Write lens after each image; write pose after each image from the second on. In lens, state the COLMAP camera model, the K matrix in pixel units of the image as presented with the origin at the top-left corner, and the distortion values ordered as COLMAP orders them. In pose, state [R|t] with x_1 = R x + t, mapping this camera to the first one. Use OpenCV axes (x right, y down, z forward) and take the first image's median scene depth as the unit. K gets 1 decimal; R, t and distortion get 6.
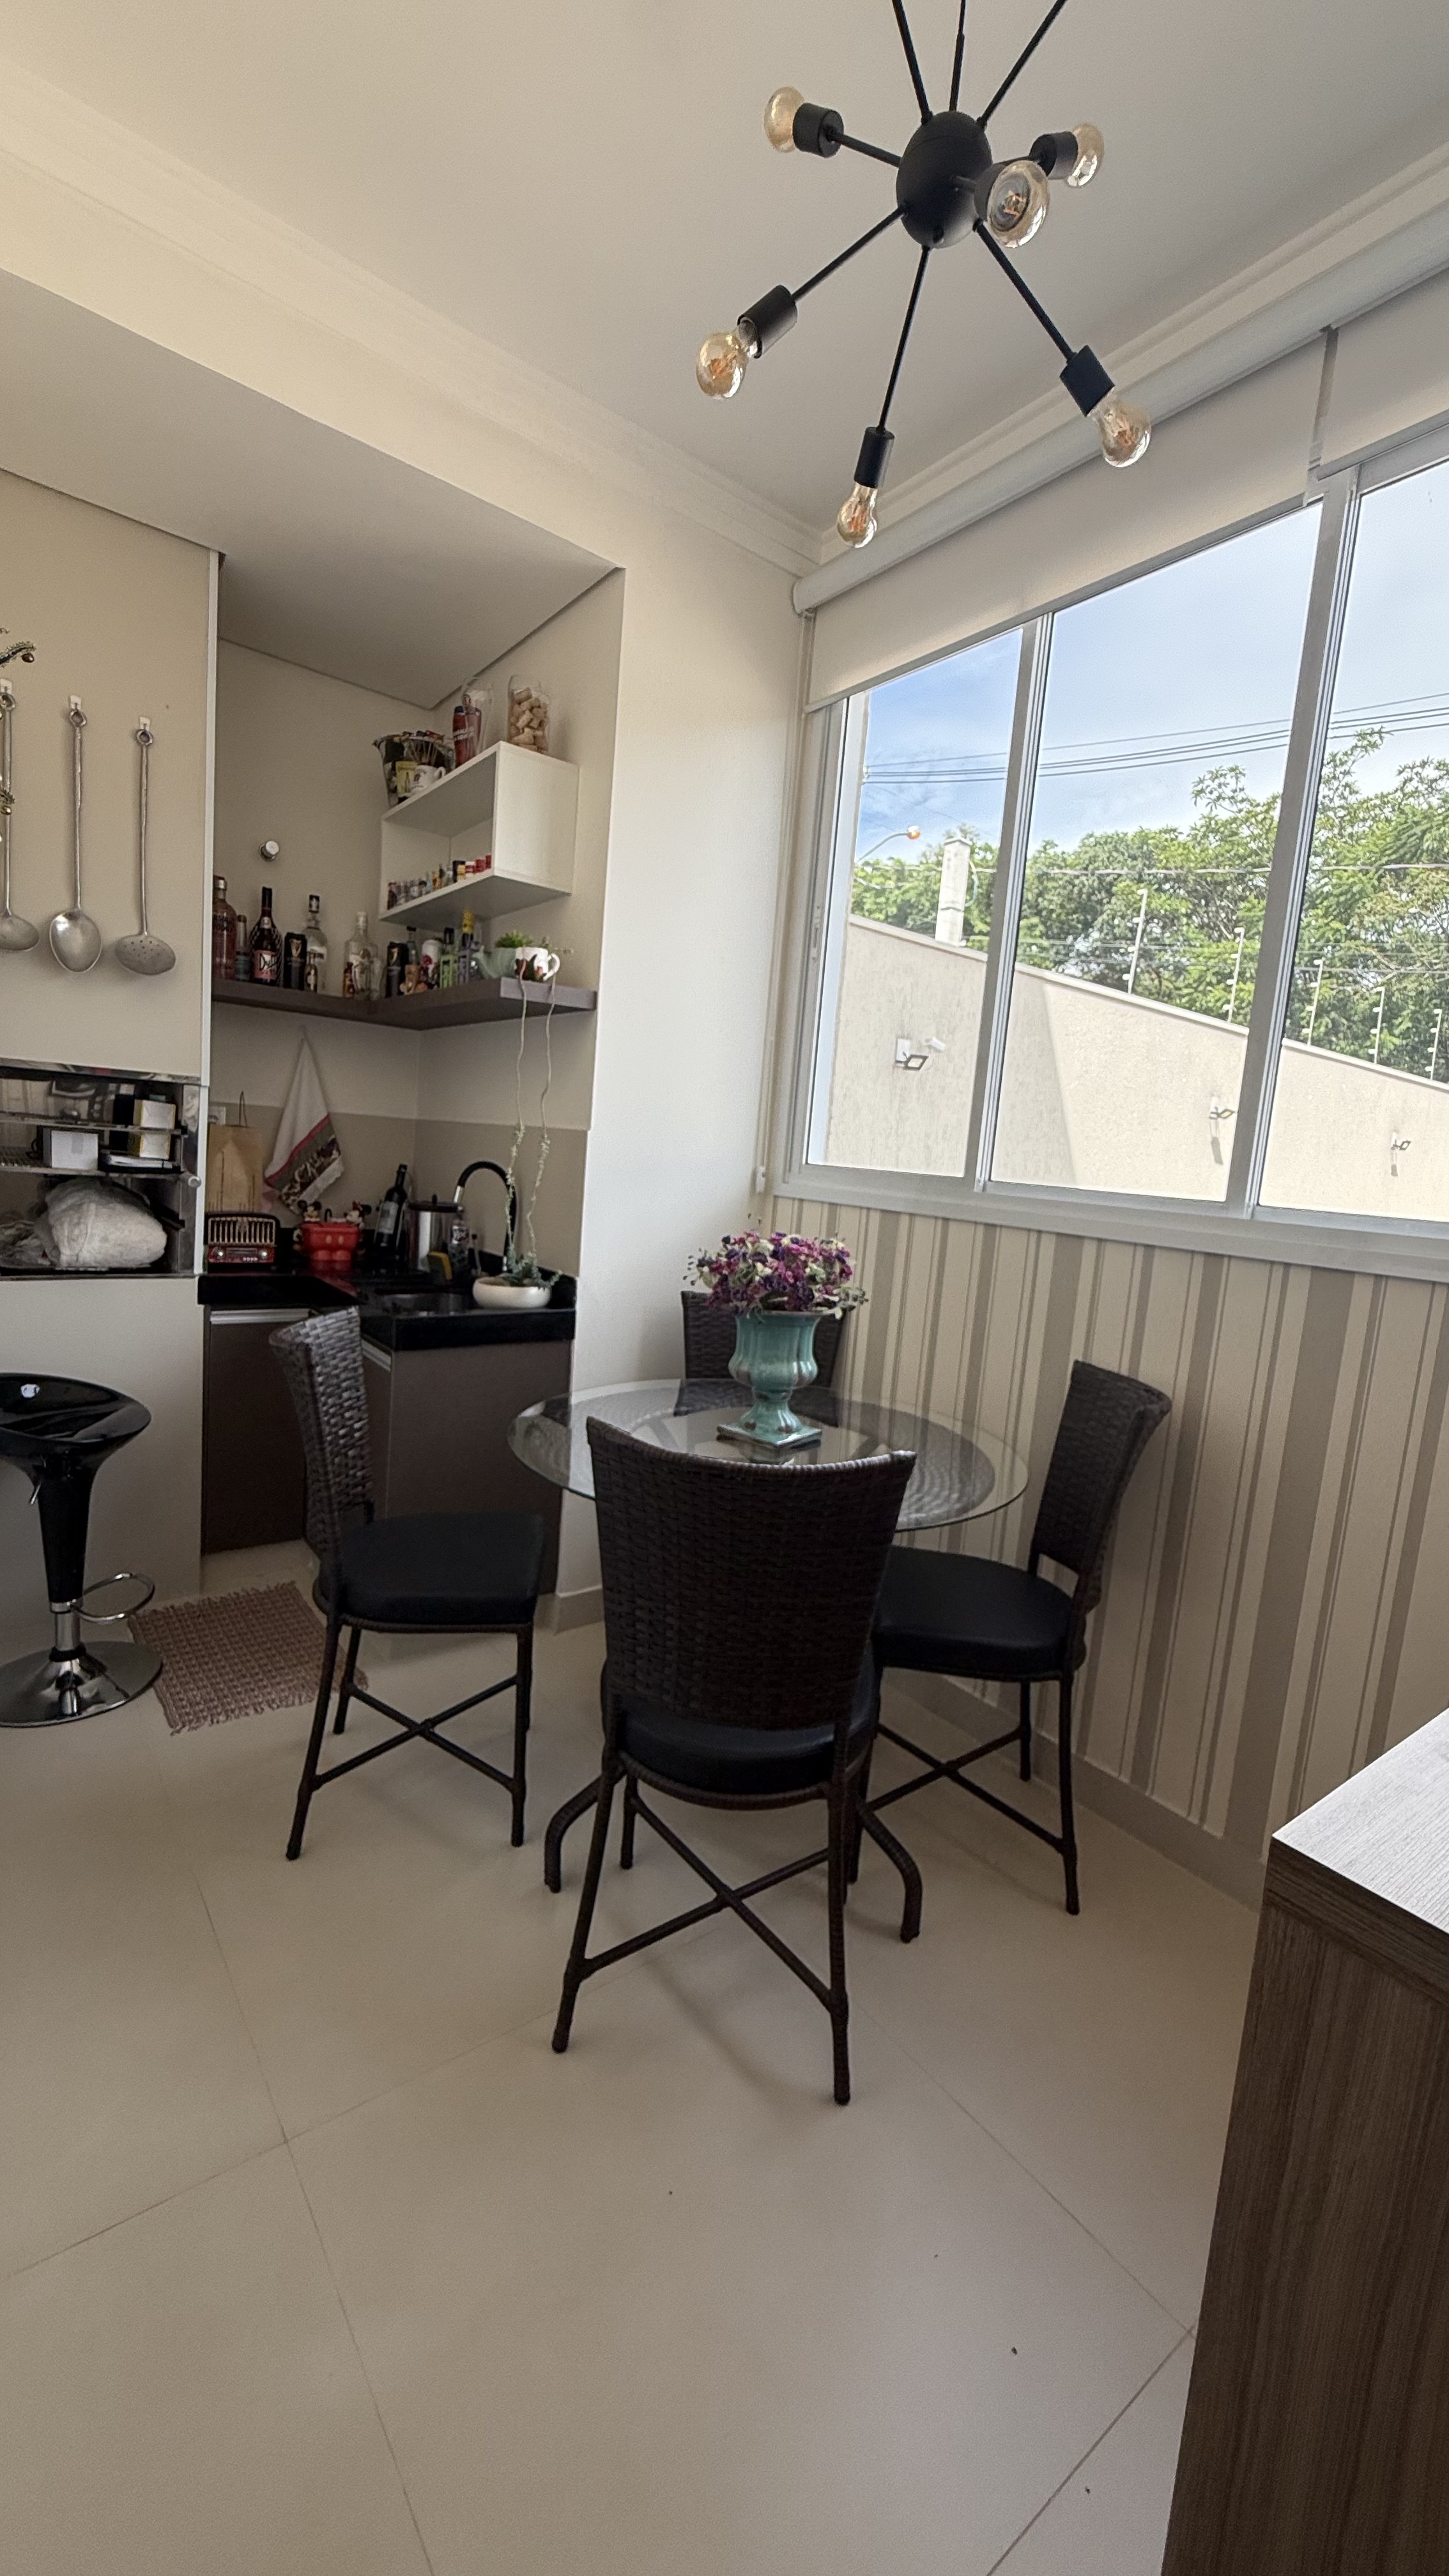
lens RADIAL K [[1027.2, 0, 724.5], [0, 1027.2, 1288.0], [0, 0, 1]] dist [0.000366, -0.000112]
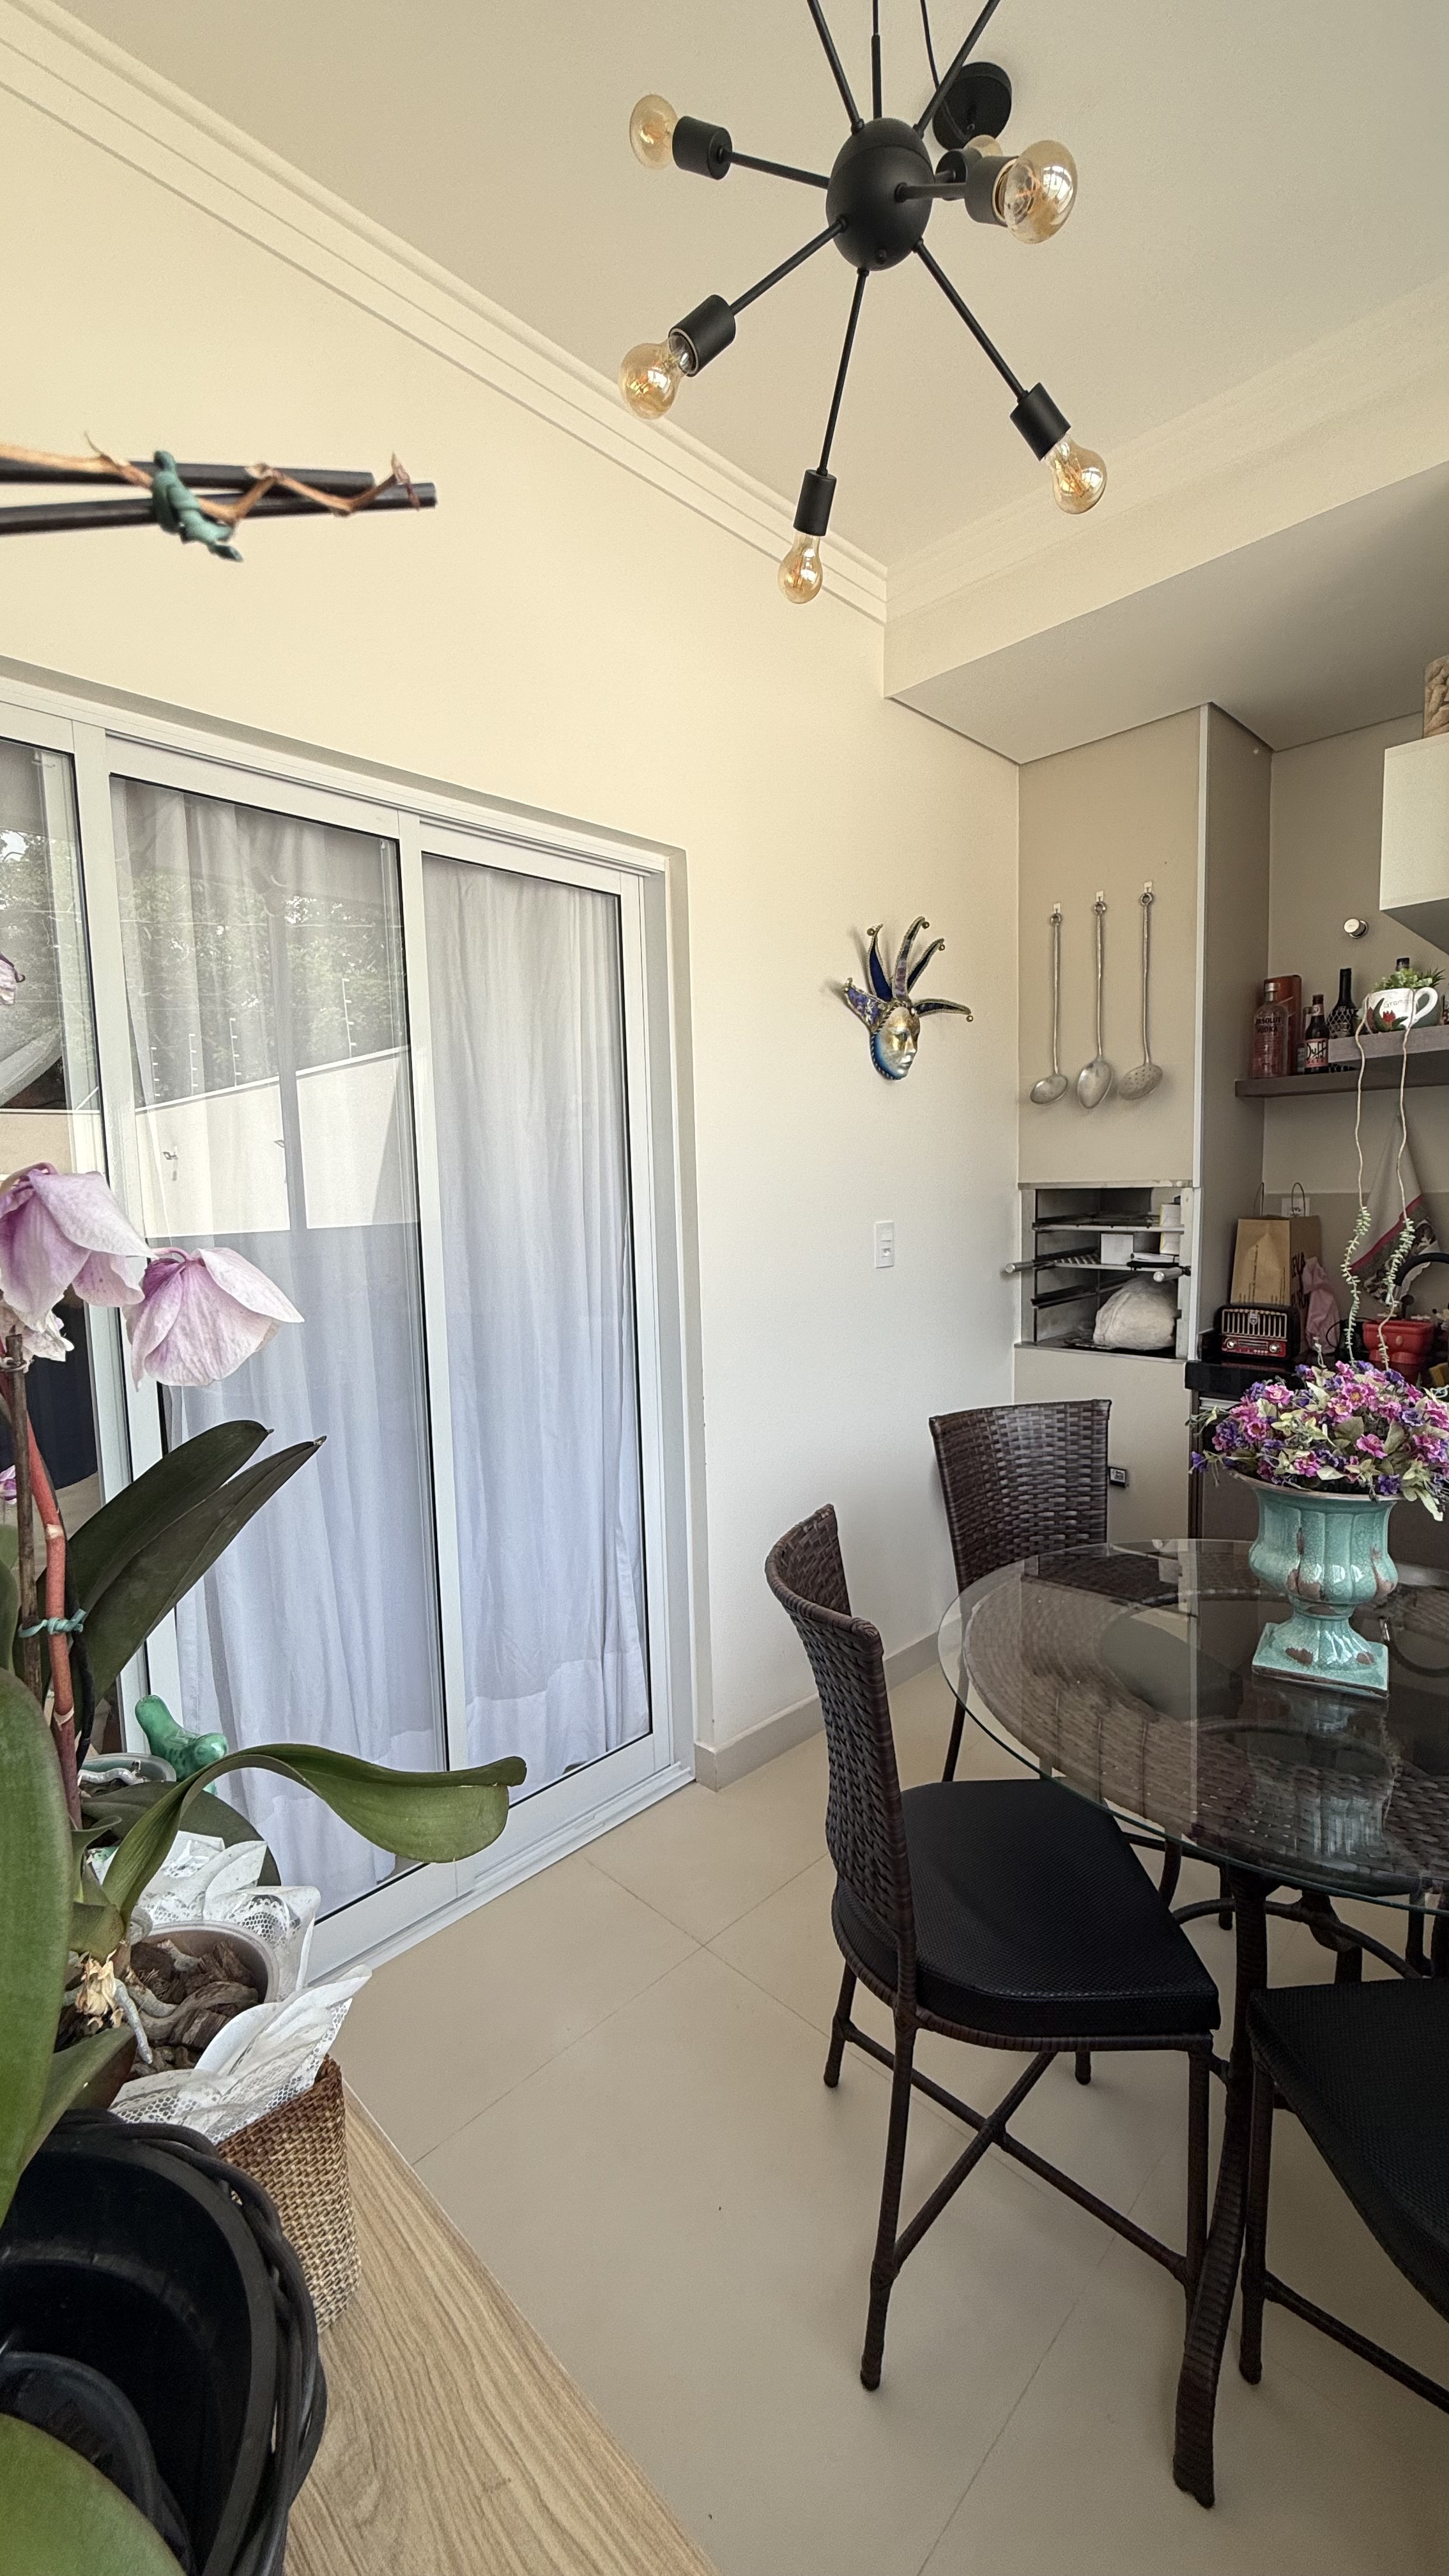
lens RADIAL K [[1027.2, 0, 724.9], [0, 1027.2, 1278.0], [0, 0, 1]] dist [0.000033, -0.000037]
pose [[0.139137, 0.013663, -0.990179, 0.508664], [-0.094886, 0.995488, 0.000403, -0.056832], [0.985717, 0.093899, 0.139805, 0.381347]]
